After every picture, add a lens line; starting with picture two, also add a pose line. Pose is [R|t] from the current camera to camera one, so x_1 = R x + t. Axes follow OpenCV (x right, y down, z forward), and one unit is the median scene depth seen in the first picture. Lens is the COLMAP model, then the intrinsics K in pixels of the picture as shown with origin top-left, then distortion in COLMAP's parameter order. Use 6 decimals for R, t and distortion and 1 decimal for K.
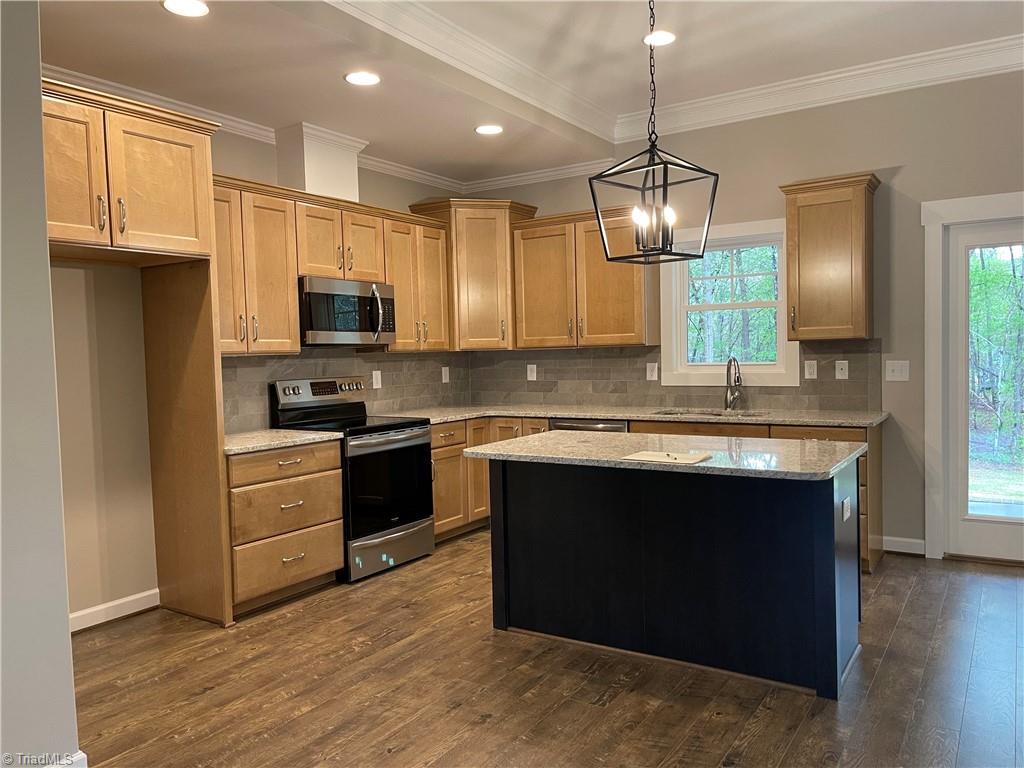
lens RADIAL K [[771.8, 0, 512.0], [0, 771.8, 384.0], [0, 0, 1]] dist [0.001099, -0.000571]
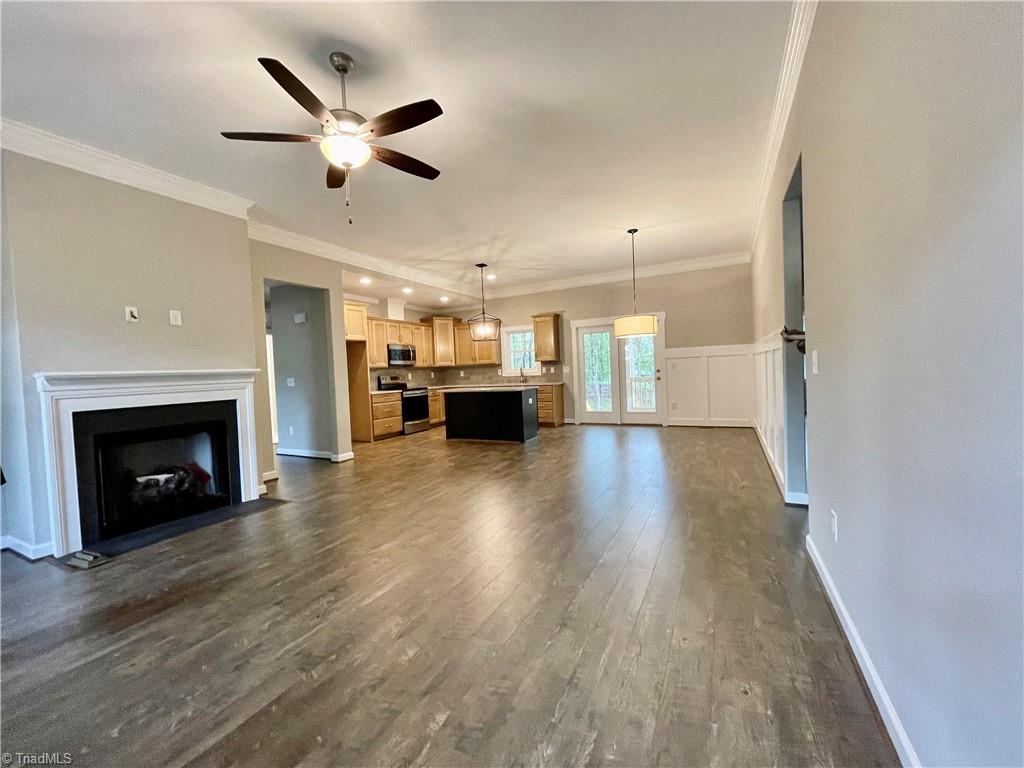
lens RADIAL K [[417.3, 0, 512.0], [0, 417.3, 384.0], [0, 0, 1]] dist [-0.000471, -0.000007]
pose [[0.994989, -0.019743, 0.098020, 0.074691], [0.021023, 0.999706, -0.012048, 0.061144], [-0.097753, 0.014049, 0.995112, -0.785563]]
